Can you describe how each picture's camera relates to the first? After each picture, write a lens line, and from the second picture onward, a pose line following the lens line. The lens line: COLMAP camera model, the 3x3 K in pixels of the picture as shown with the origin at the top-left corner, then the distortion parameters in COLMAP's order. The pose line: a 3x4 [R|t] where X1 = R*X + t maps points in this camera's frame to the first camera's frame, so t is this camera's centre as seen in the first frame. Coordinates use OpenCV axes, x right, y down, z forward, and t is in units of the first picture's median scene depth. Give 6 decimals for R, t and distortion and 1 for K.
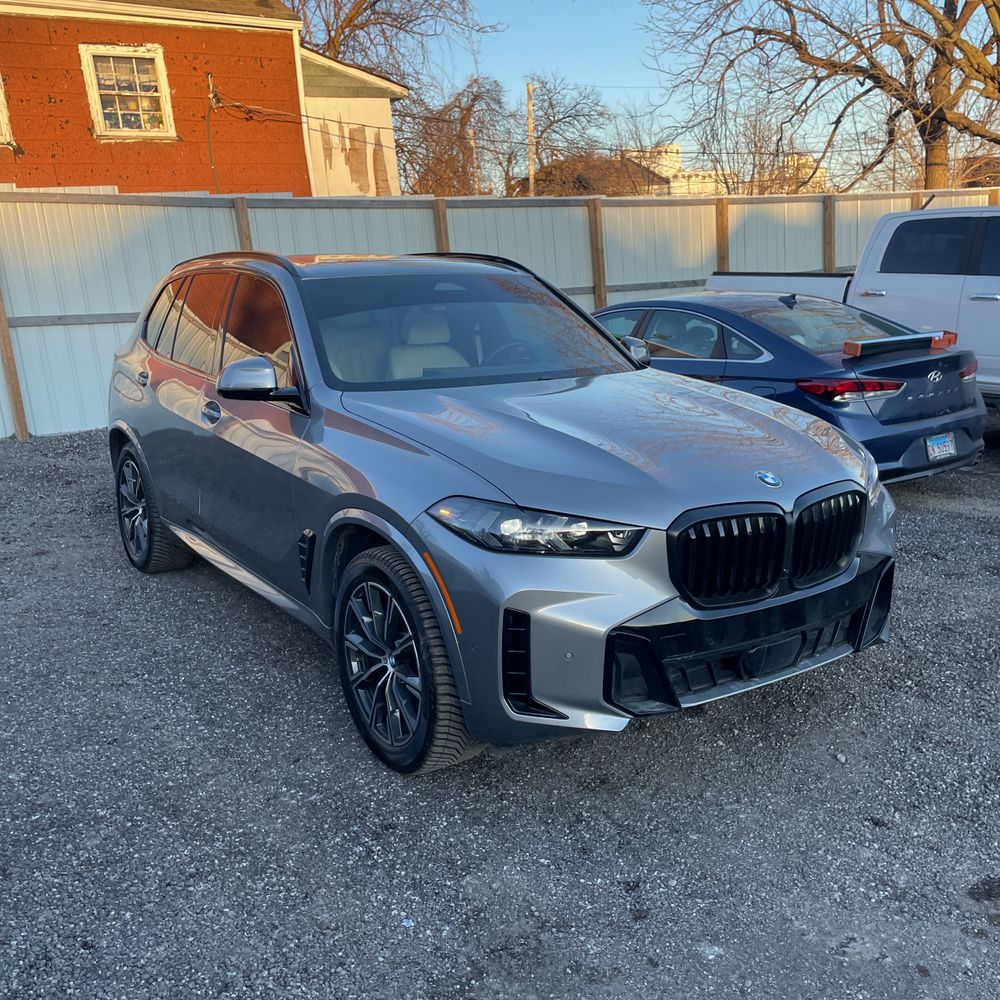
lens RADIAL K [[1007.7, 0, 486.6], [0, 1007.7, 498.4], [0, 0, 1]] dist [0.010249, 0.000000]
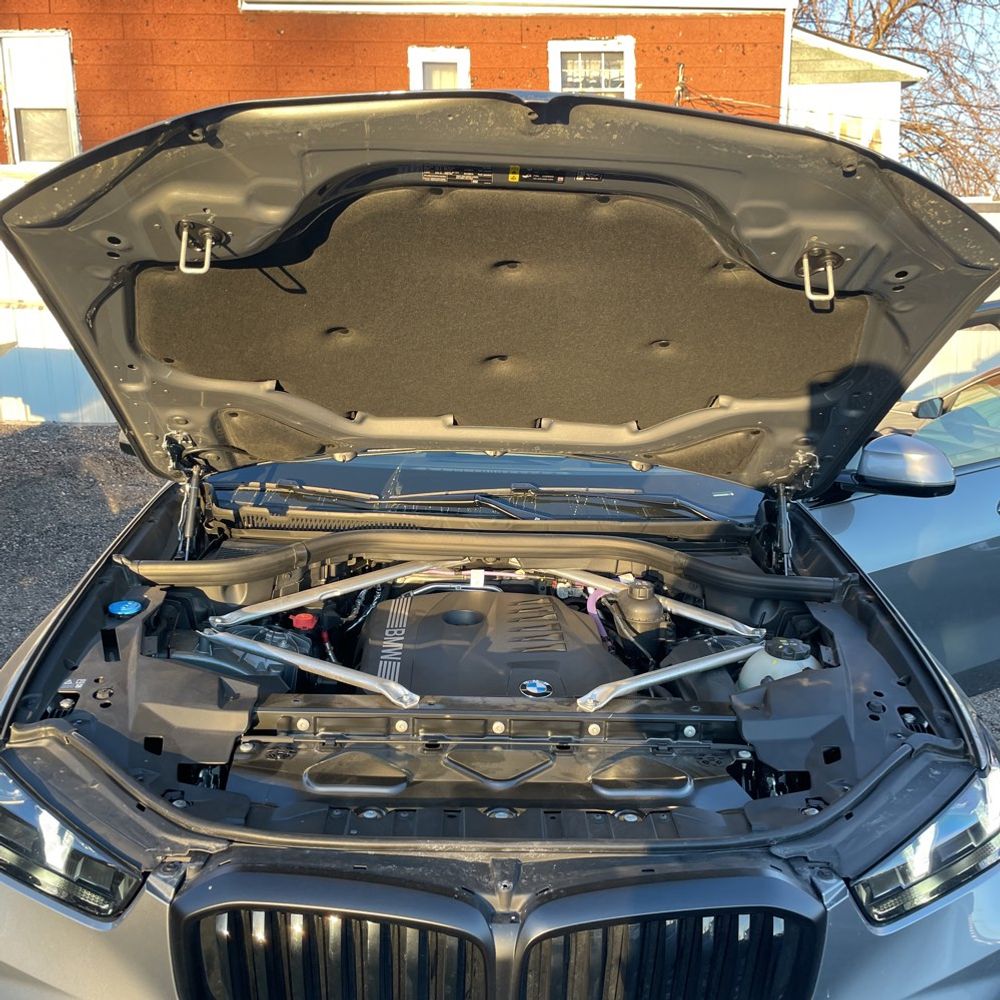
lens RADIAL K [[1007.7, 0, 515.3], [0, 1007.7, 497.9], [0, 0, 1]] dist [0.010249, 0.000000]
pose [[0.852992, 0.155826, -0.498120, 0.119171], [-0.157662, 0.986735, 0.038695, -0.045002], [0.497542, 0.045528, 0.866244, 0.152857]]
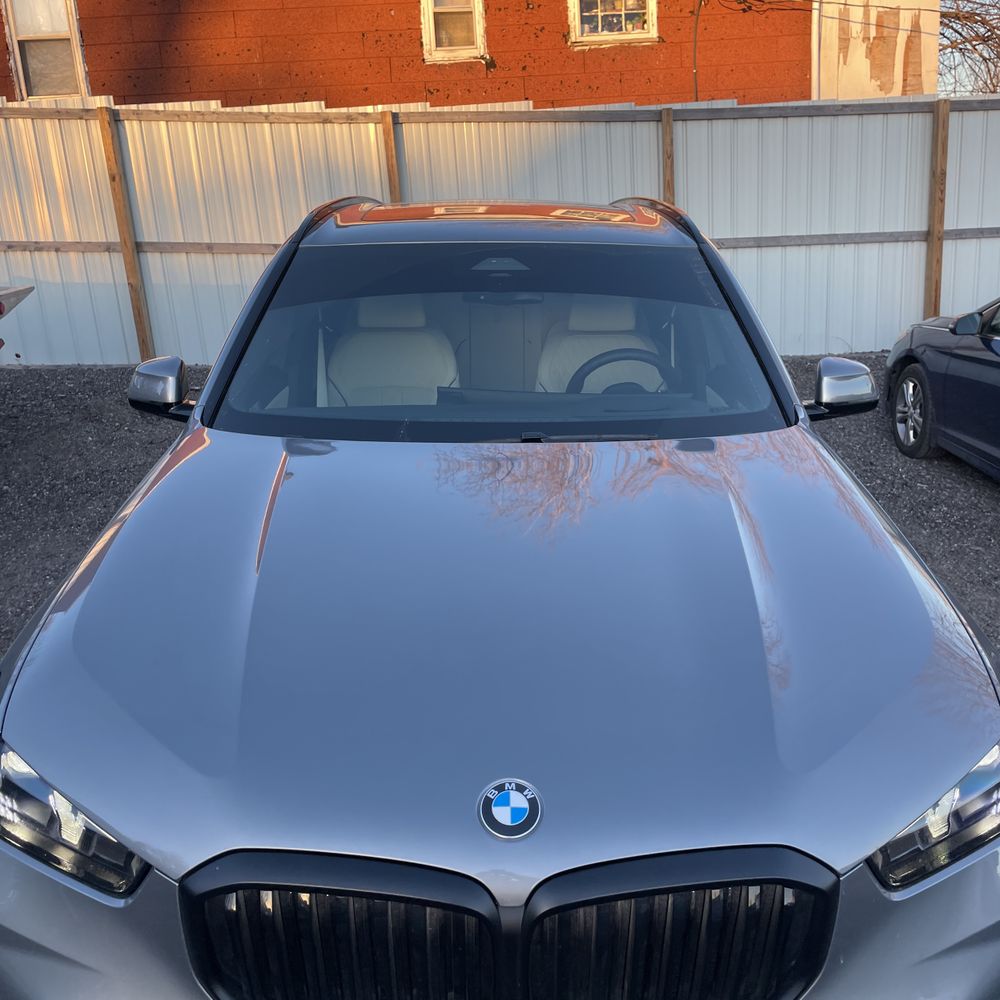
lens RADIAL K [[1007.7, 0, 504.7], [0, 1007.7, 516.4], [0, 0, 1]] dist [0.010249, 0.000000]
pose [[0.836340, 0.179785, -0.517892, 0.119374], [-0.125830, 0.982428, 0.137845, -0.050341], [0.533574, -0.050119, 0.844267, 0.158524]]
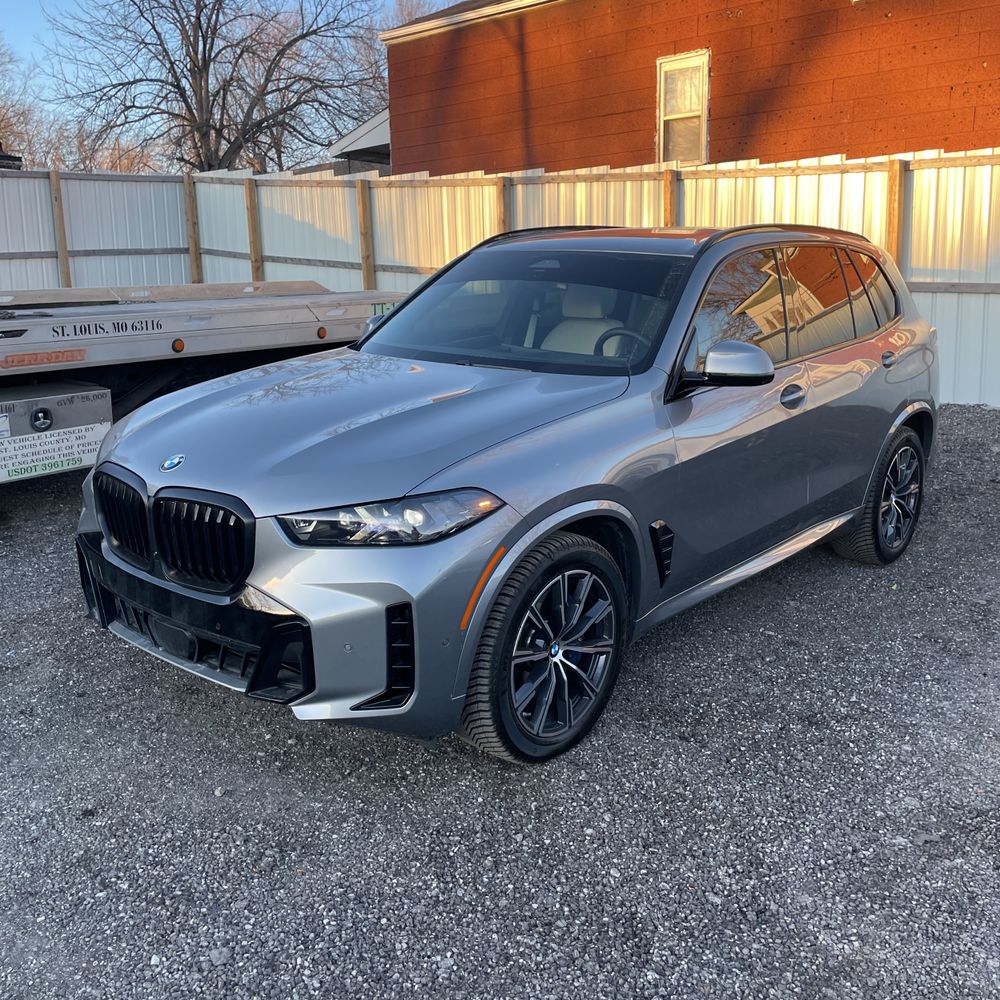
lens RADIAL K [[1007.7, 0, 504.0], [0, 1007.7, 491.8], [0, 0, 1]] dist [0.010249, 0.000000]
pose [[0.262626, 0.242636, -0.933893, 0.328667], [-0.210502, 0.958961, 0.189952, -0.063510], [0.941656, 0.146699, 0.302923, 0.251628]]
